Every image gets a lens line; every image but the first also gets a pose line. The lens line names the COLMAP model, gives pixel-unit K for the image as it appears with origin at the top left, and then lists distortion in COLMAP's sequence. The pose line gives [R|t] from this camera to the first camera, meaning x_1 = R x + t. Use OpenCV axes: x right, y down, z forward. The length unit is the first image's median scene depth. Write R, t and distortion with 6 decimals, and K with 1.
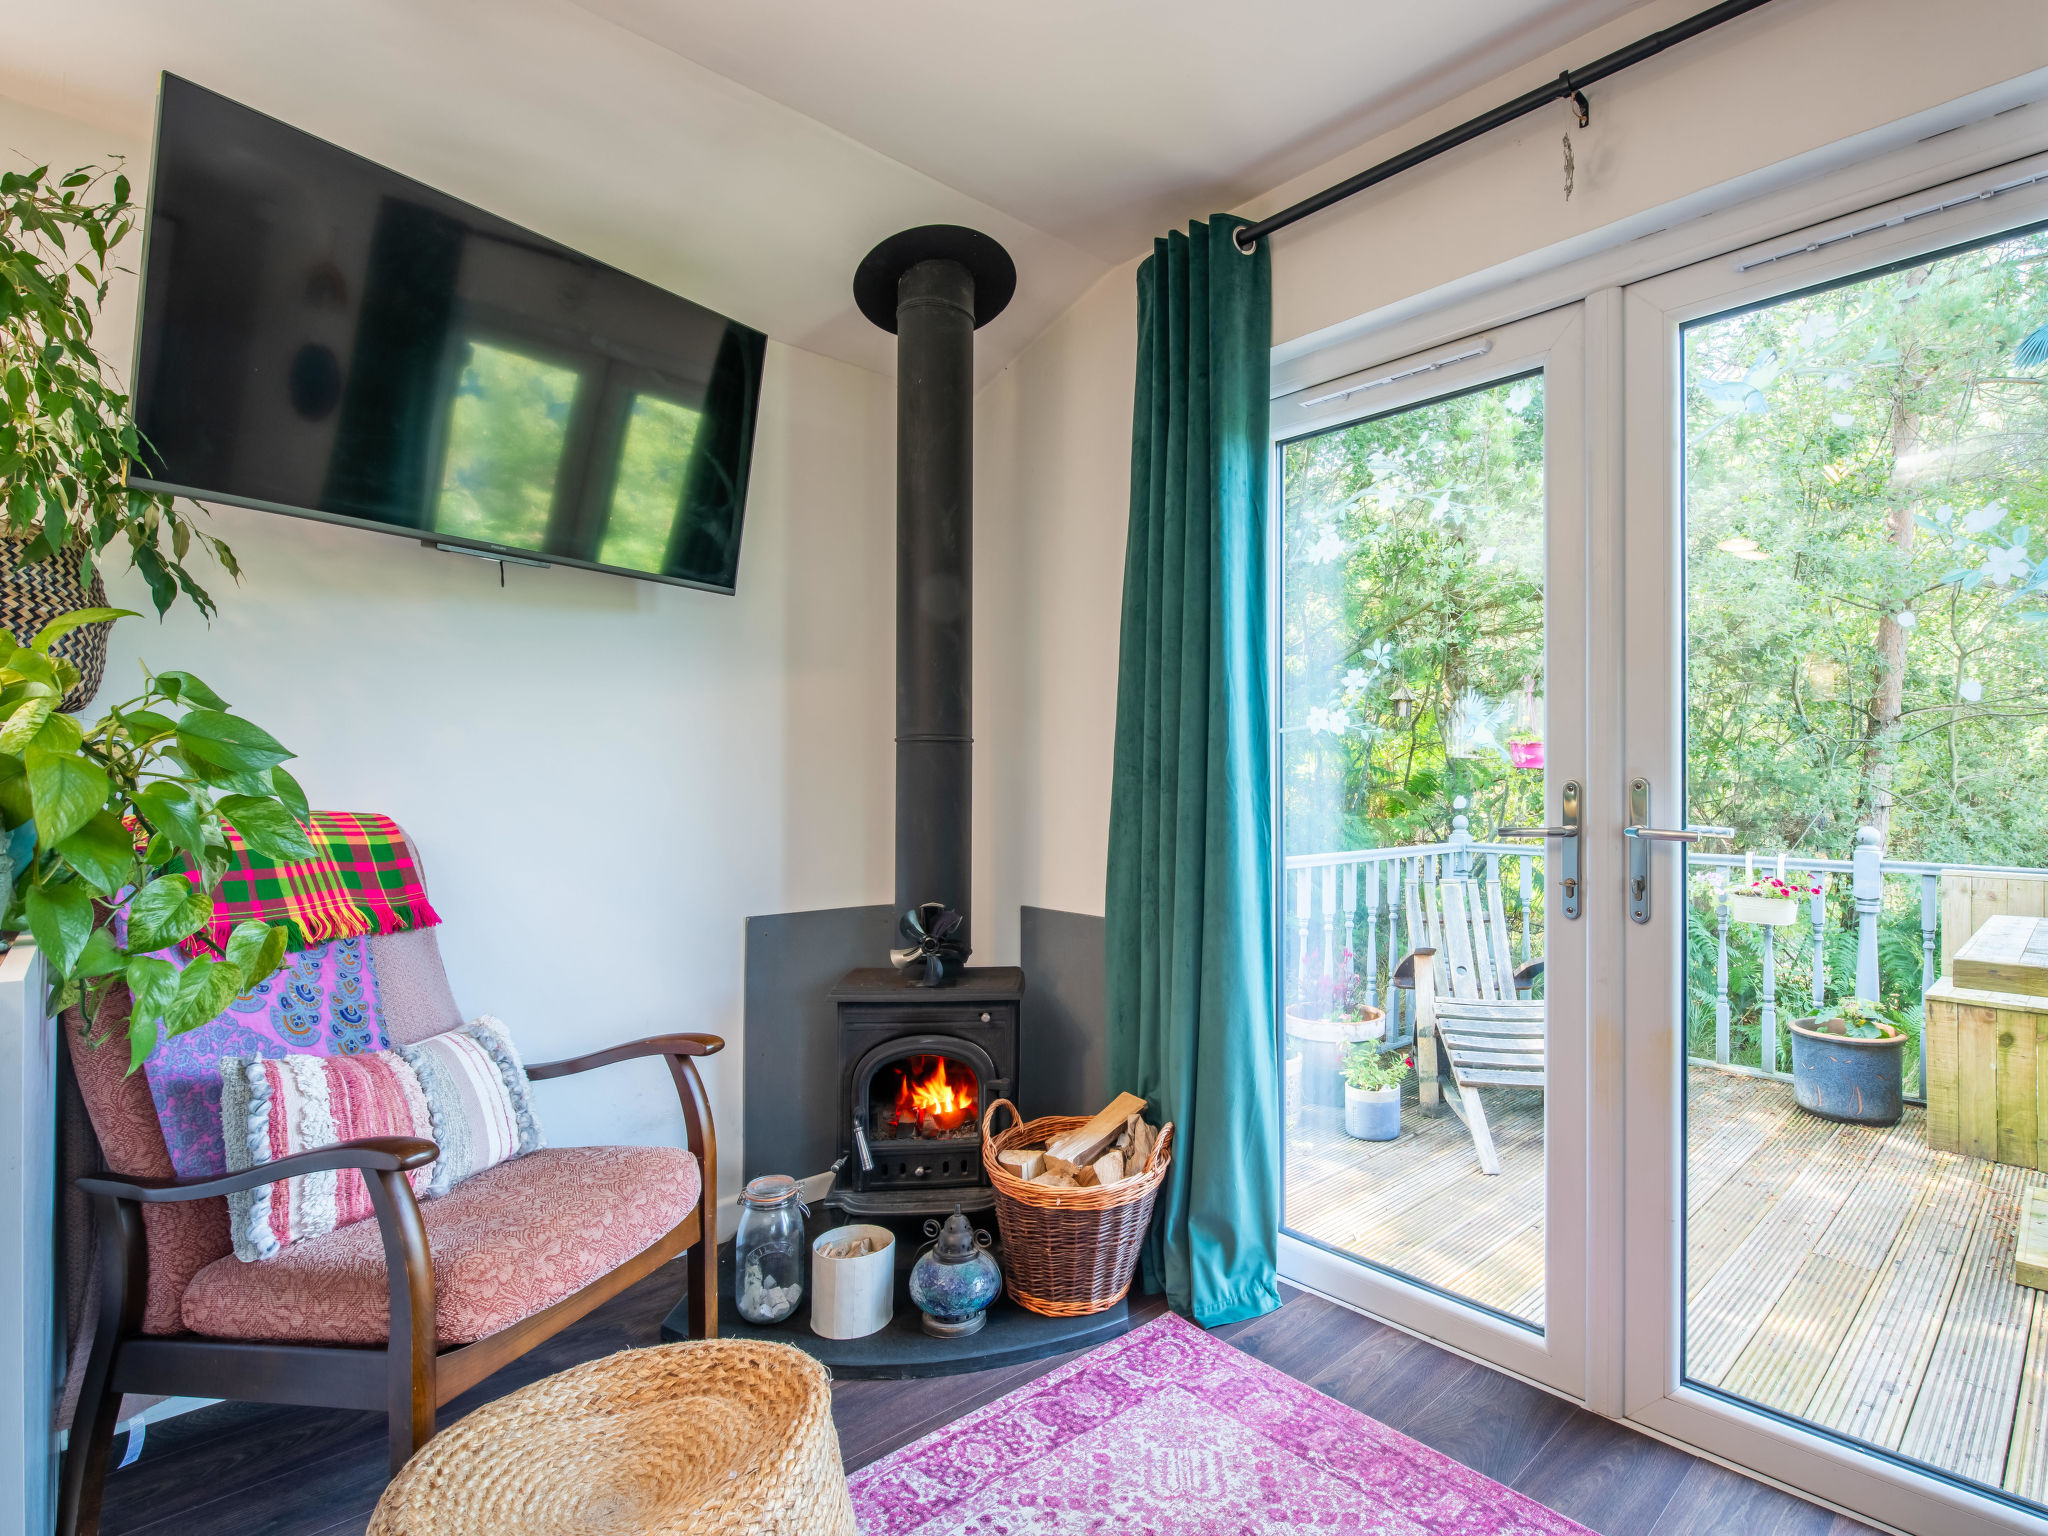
lens RADIAL K [[1016.0, 0, 1165.4], [0, 1016.0, 788.9], [0, 0, 1]] dist [-0.011539, -0.003934]
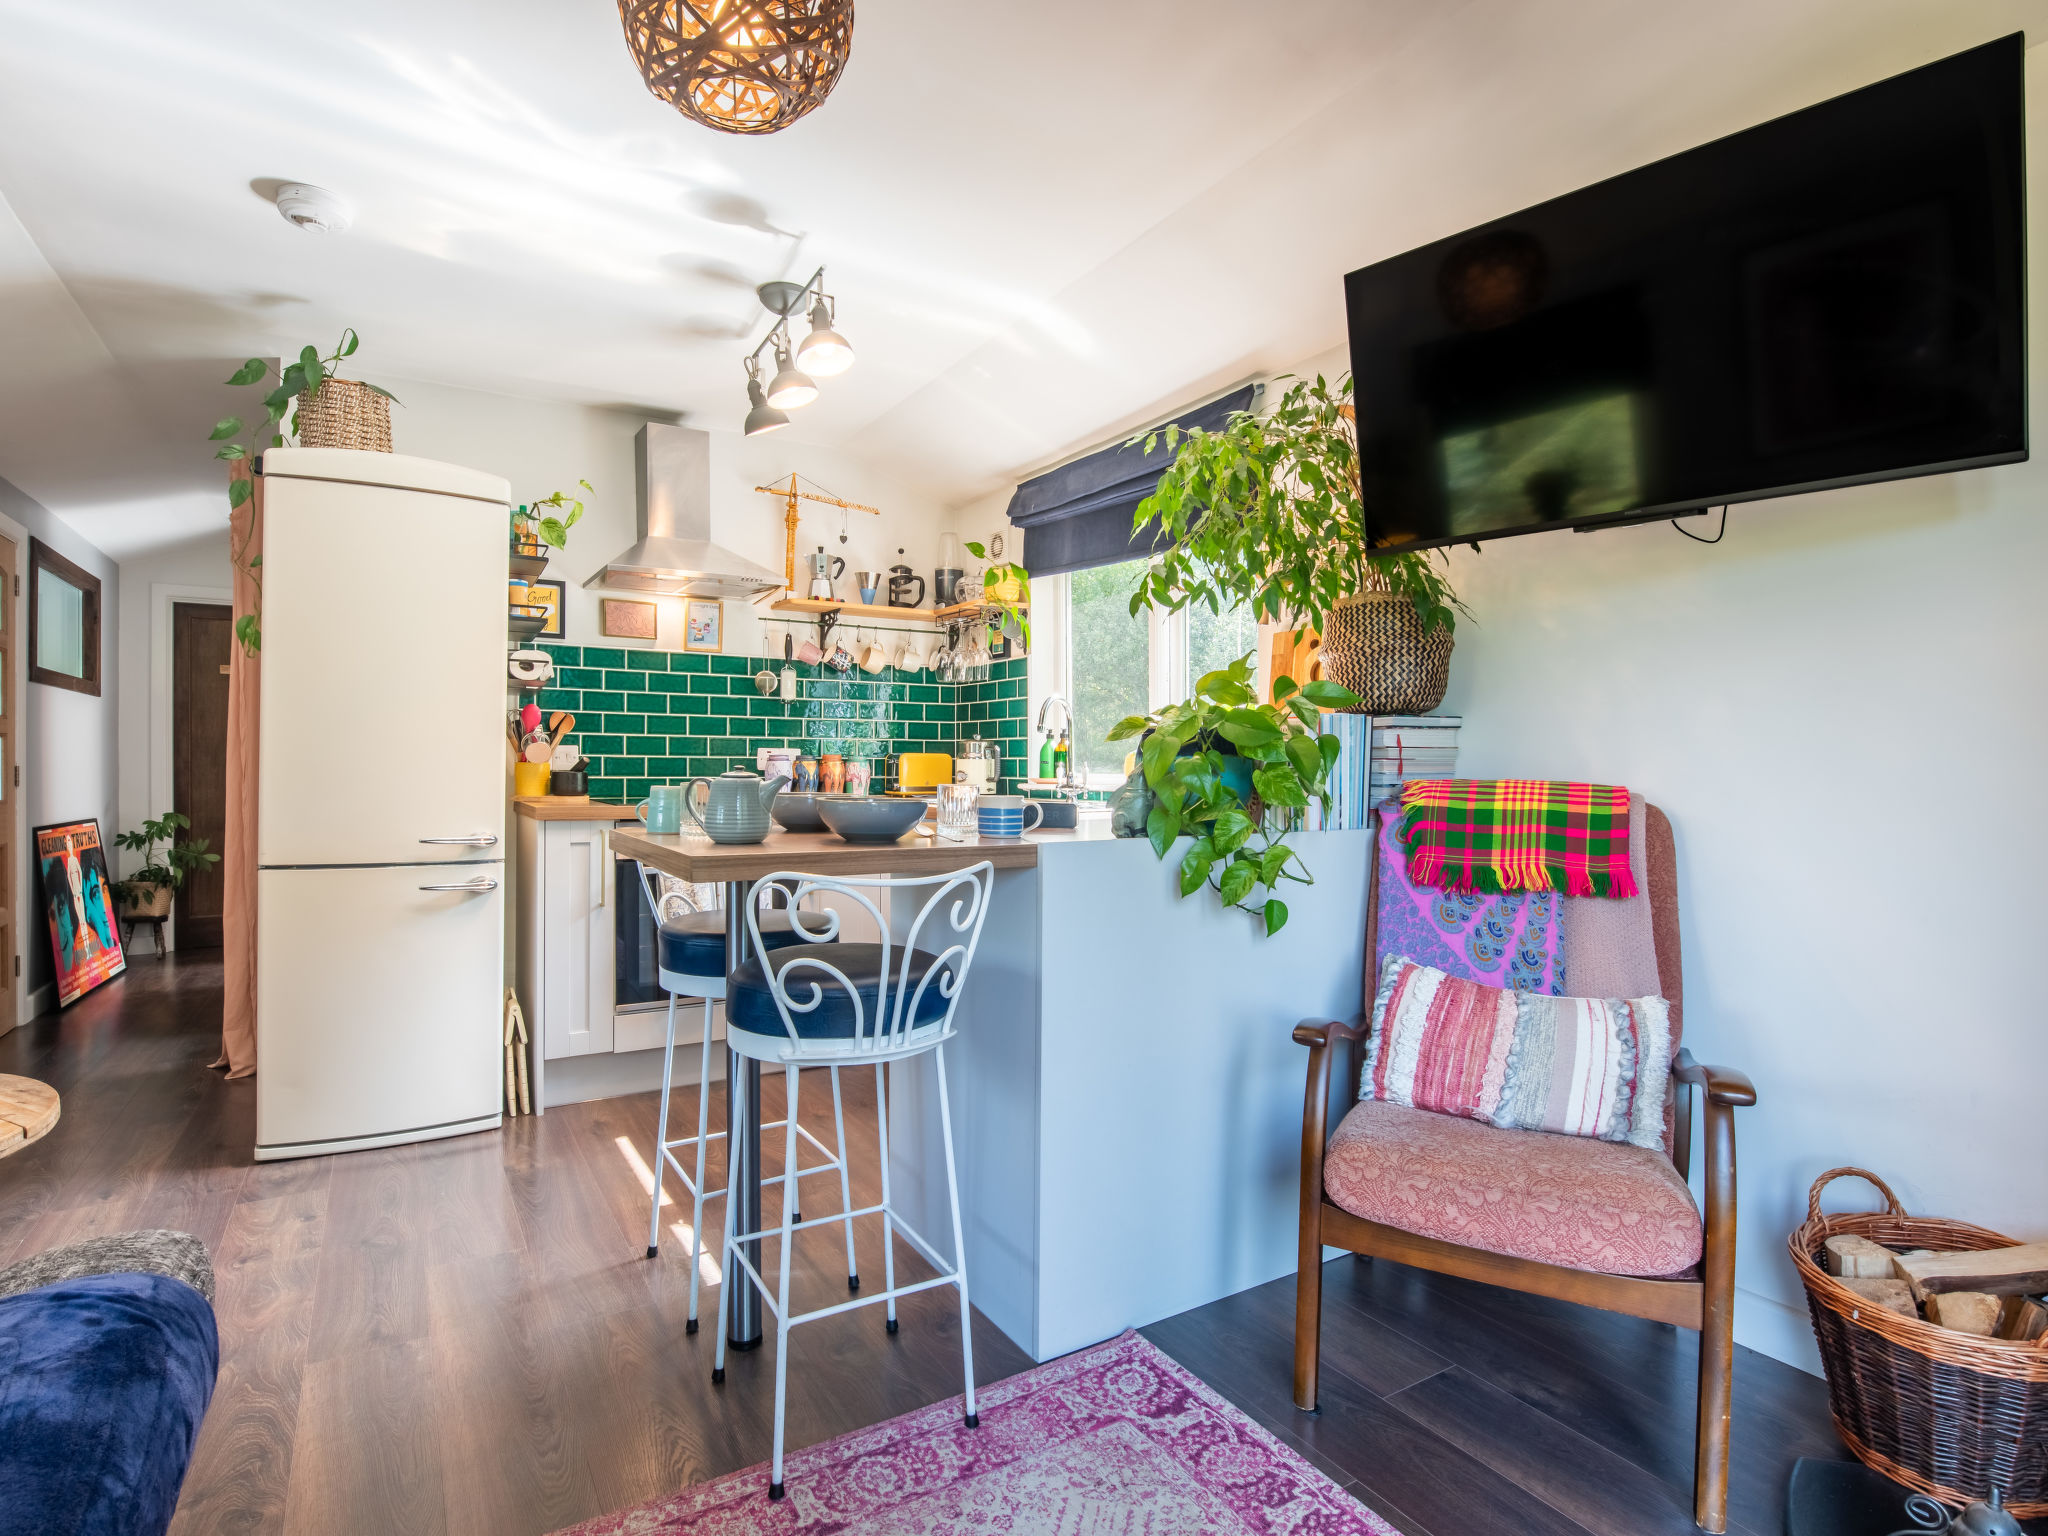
lens RADIAL K [[1016.0, 0, 985.7], [0, 1016.0, 767.5], [0, 0, 1]] dist [-0.011539, -0.003934]
pose [[-0.267826, 0.001698, -0.963466, 0.361697], [-0.012288, 0.999911, 0.005178, 0.006136], [0.963389, 0.013226, -0.267781, 0.537397]]
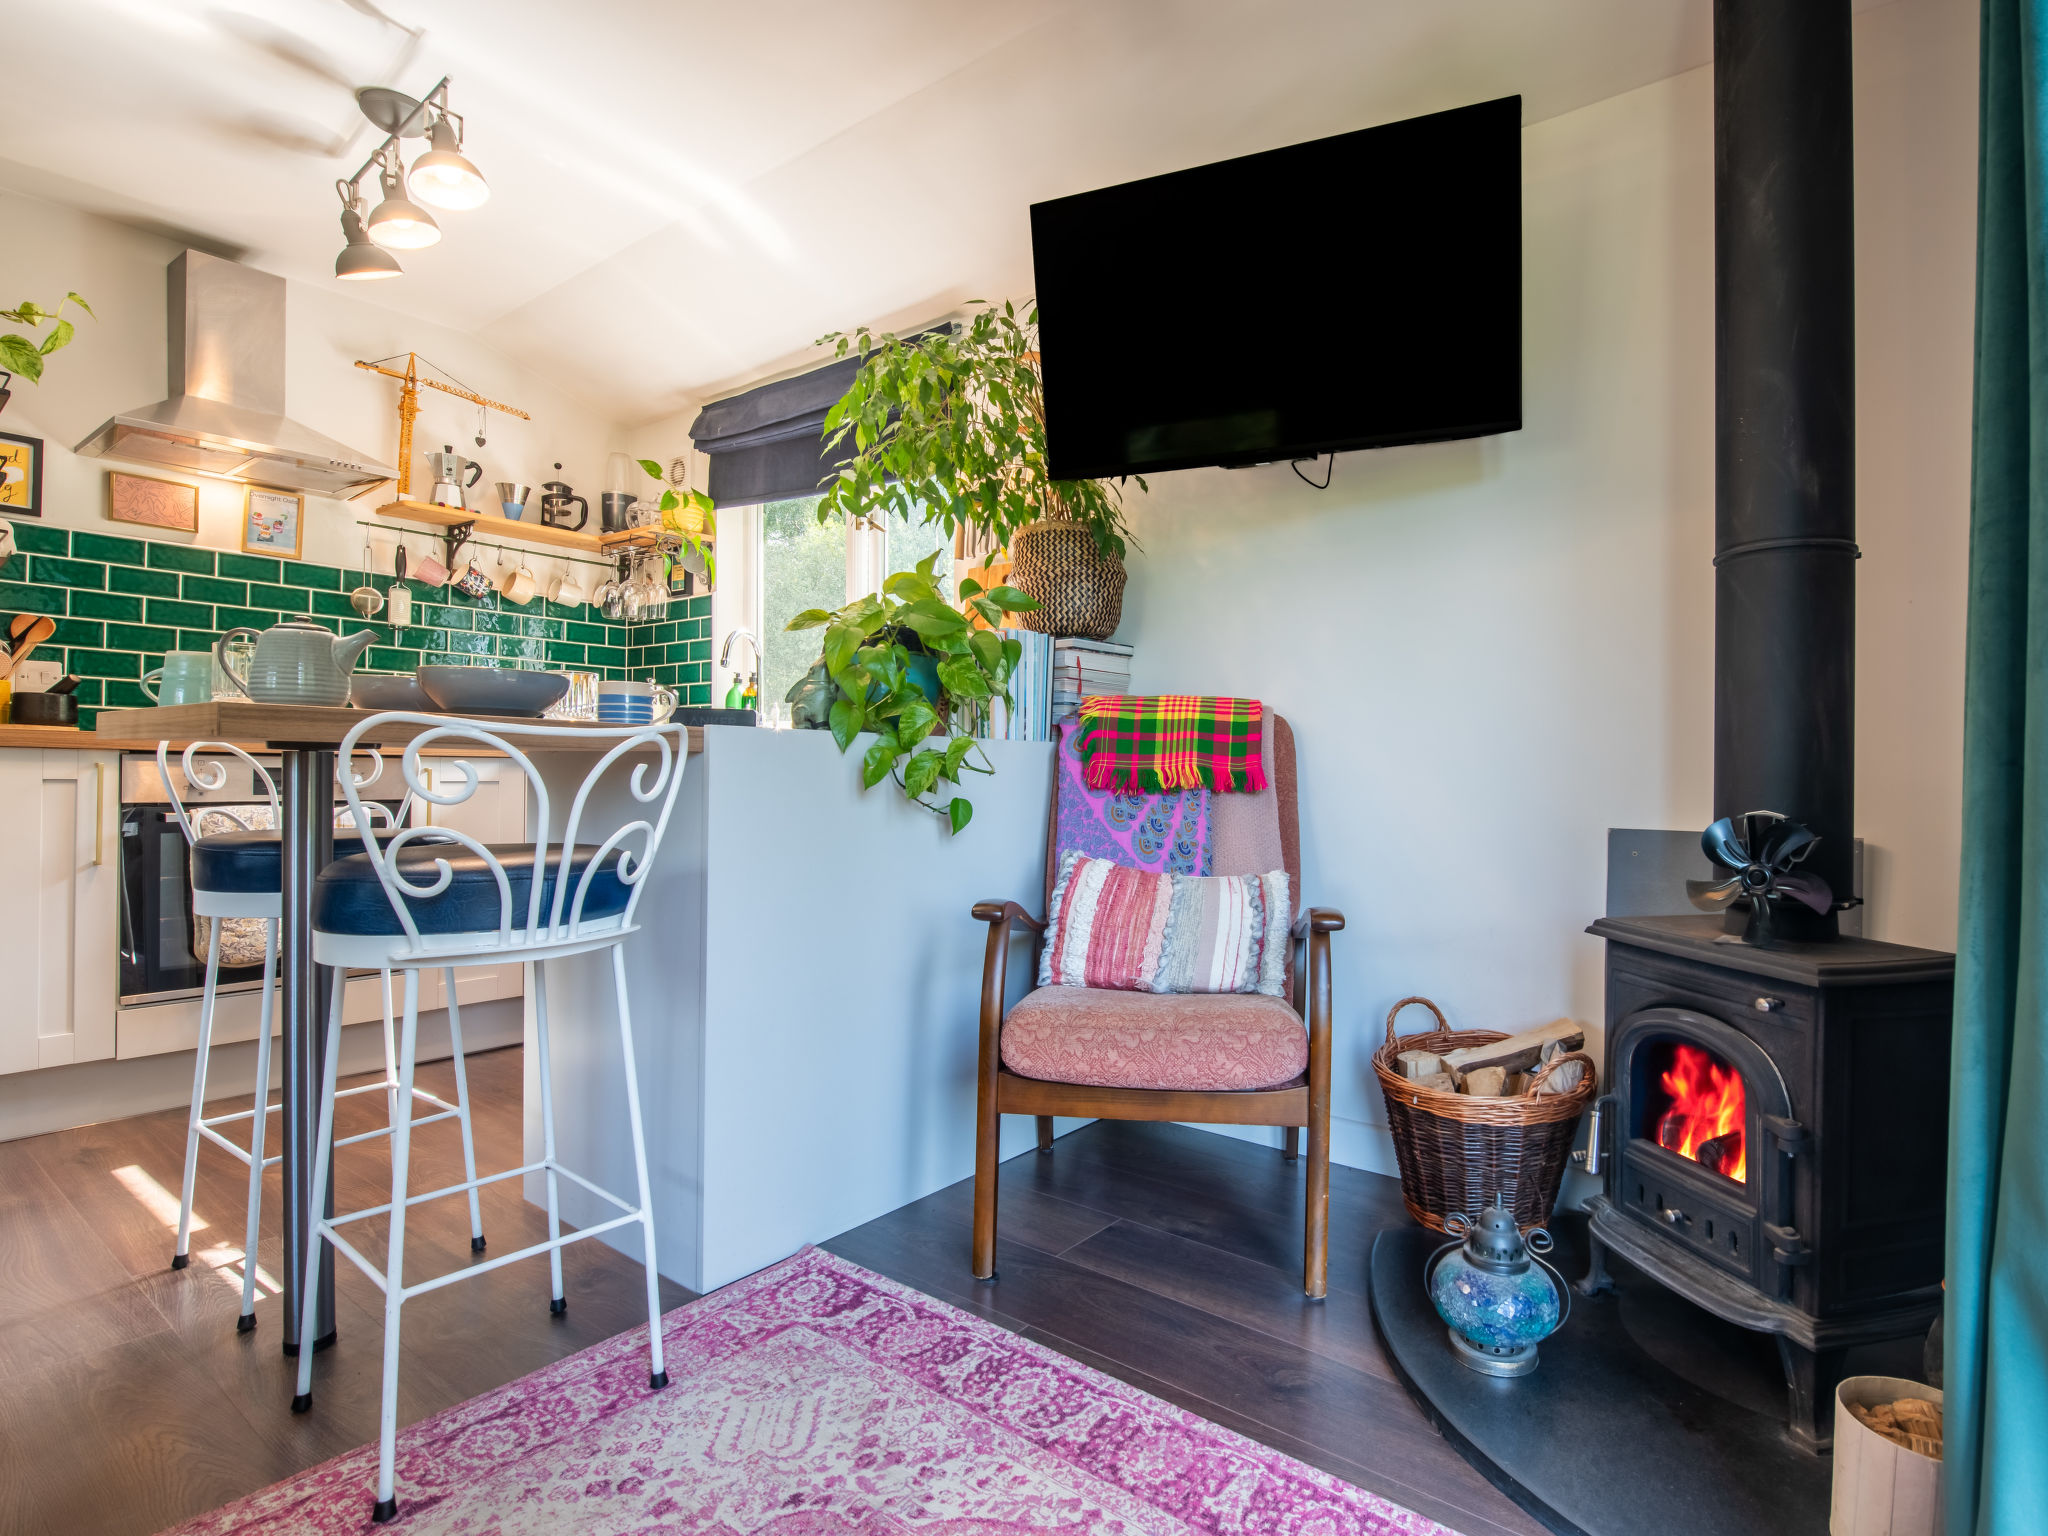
lens RADIAL K [[1016.0, 0, 1148.6], [0, 1016.0, 769.5], [0, 0, 1]] dist [-0.011539, -0.003934]
pose [[0.163411, -0.003398, -0.986552, 0.357809], [-0.018223, 0.999813, -0.006462, 0.101196], [0.986390, 0.019034, 0.163318, 0.562649]]
